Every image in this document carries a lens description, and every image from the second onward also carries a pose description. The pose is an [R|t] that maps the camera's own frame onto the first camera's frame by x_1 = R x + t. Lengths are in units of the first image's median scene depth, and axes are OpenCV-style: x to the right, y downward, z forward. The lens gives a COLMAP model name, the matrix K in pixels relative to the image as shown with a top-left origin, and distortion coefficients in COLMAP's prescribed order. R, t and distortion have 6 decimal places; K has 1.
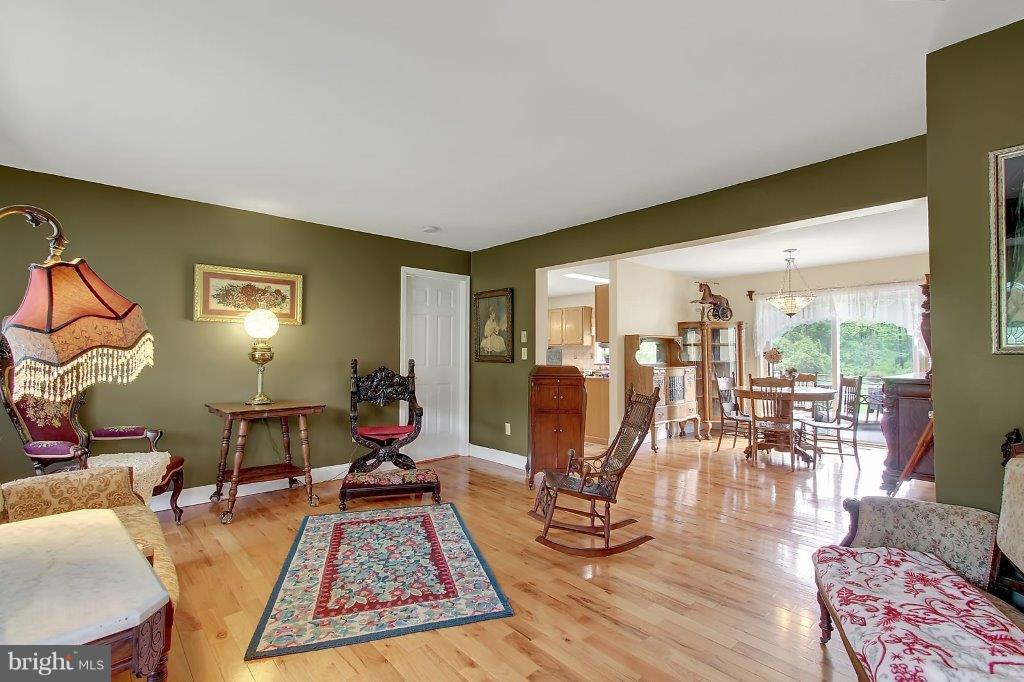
lens RADIAL K [[468.4, 0, 517.2], [0, 468.4, 350.8], [0, 0, 1]] dist [0.014663, 0.000267]
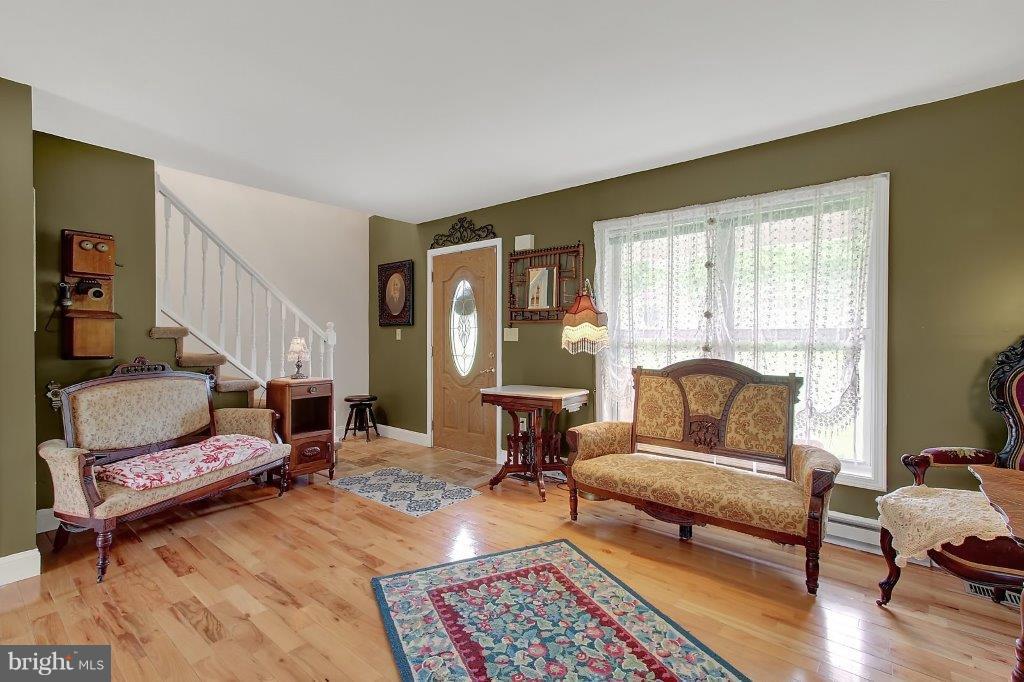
lens RADIAL K [[468.4, 0, 513.8], [0, 468.4, 339.6], [0, 0, 1]] dist [0.014663, 0.000267]
pose [[-0.990976, -0.008642, -0.133759, -0.155530], [-0.008308, 0.999961, -0.003055, 0.018760], [0.133780, -0.001916, -0.991009, 1.825444]]
